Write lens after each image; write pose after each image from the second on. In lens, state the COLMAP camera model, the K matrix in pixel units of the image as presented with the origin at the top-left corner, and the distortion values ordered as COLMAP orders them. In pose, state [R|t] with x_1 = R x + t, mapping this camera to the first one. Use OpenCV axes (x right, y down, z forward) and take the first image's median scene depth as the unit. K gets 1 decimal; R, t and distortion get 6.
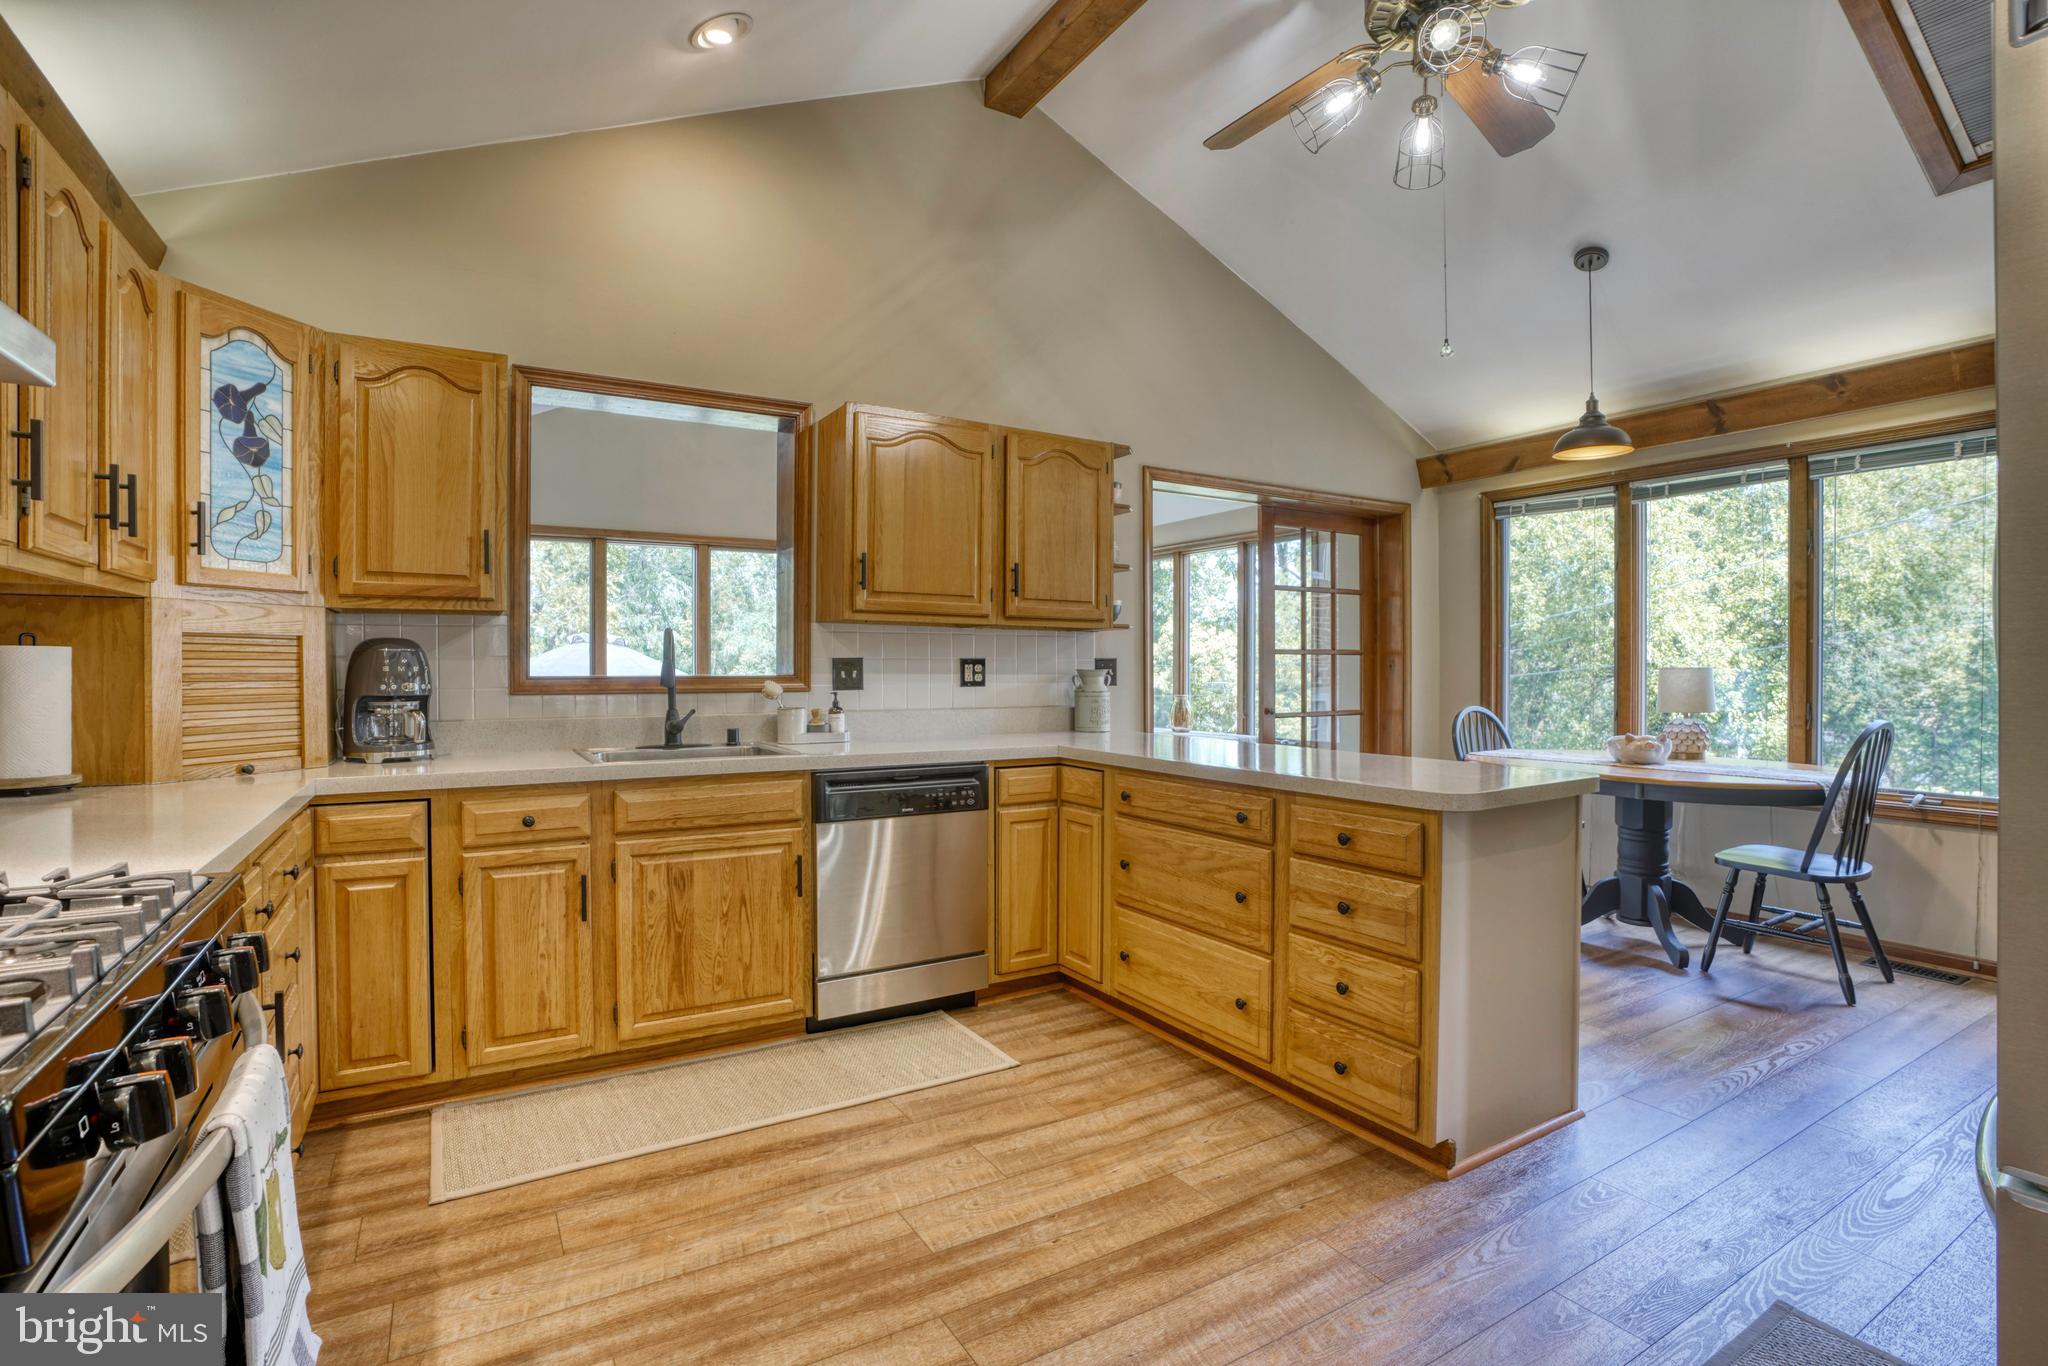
lens RADIAL K [[948.0, 0, 1032.7], [0, 948.0, 667.1], [0, 0, 1]] dist [-0.068801, 0.025590]
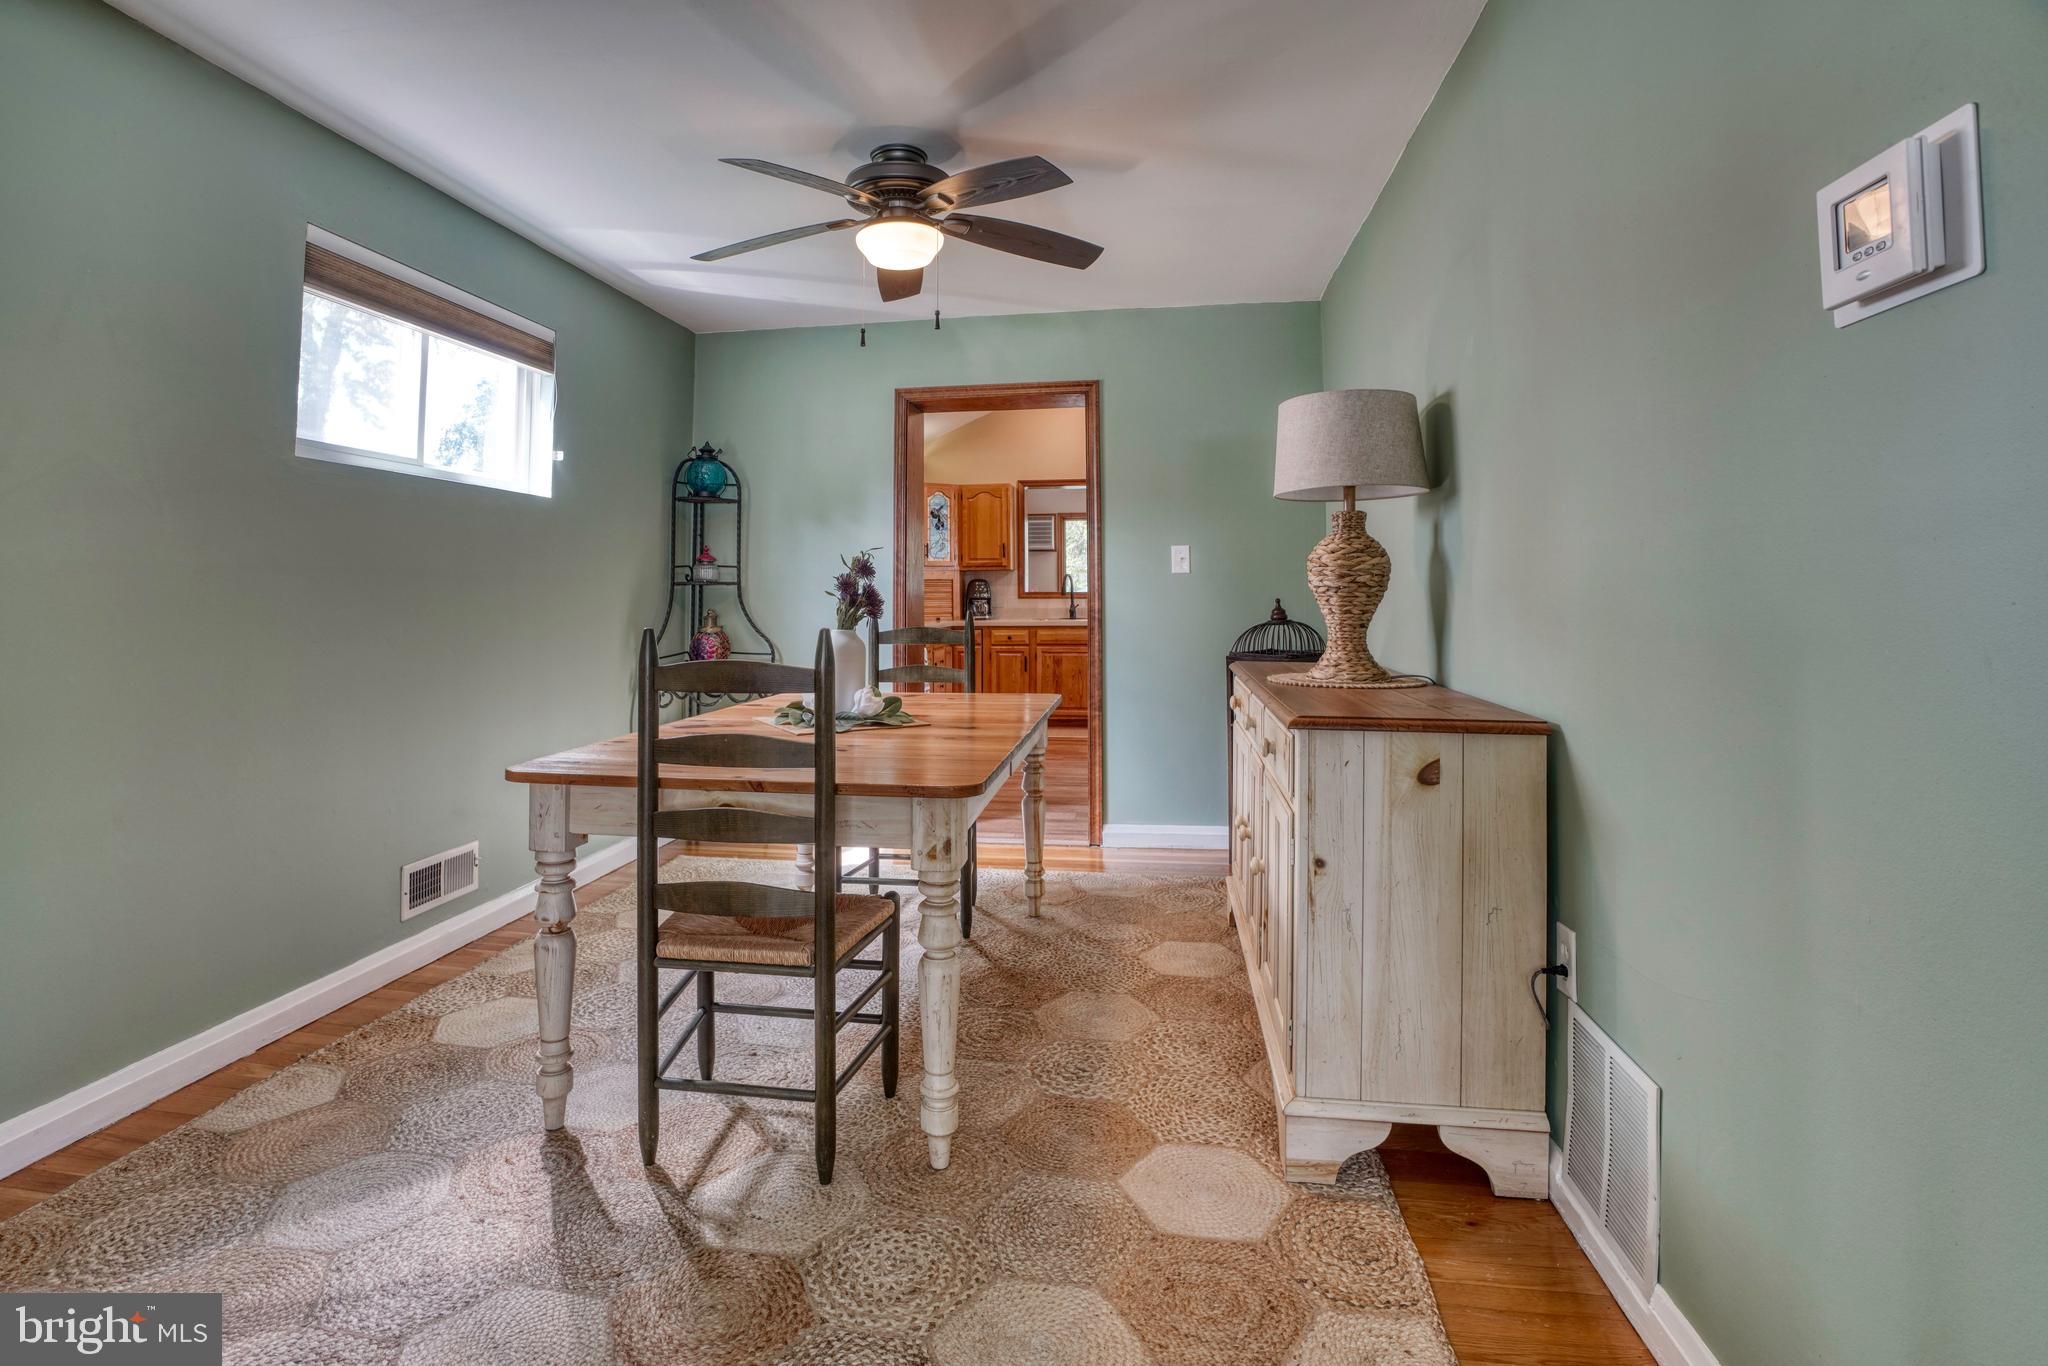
lens RADIAL K [[978.1, 0, 998.3], [0, 978.1, 557.9], [0, 0, 1]] dist [-0.037760, -0.000033]
pose [[0.765080, -0.031510, -0.643164, 1.113091], [0.010002, 0.999263, -0.037057, 0.014344], [0.643858, 0.021919, 0.764831, -1.108497]]
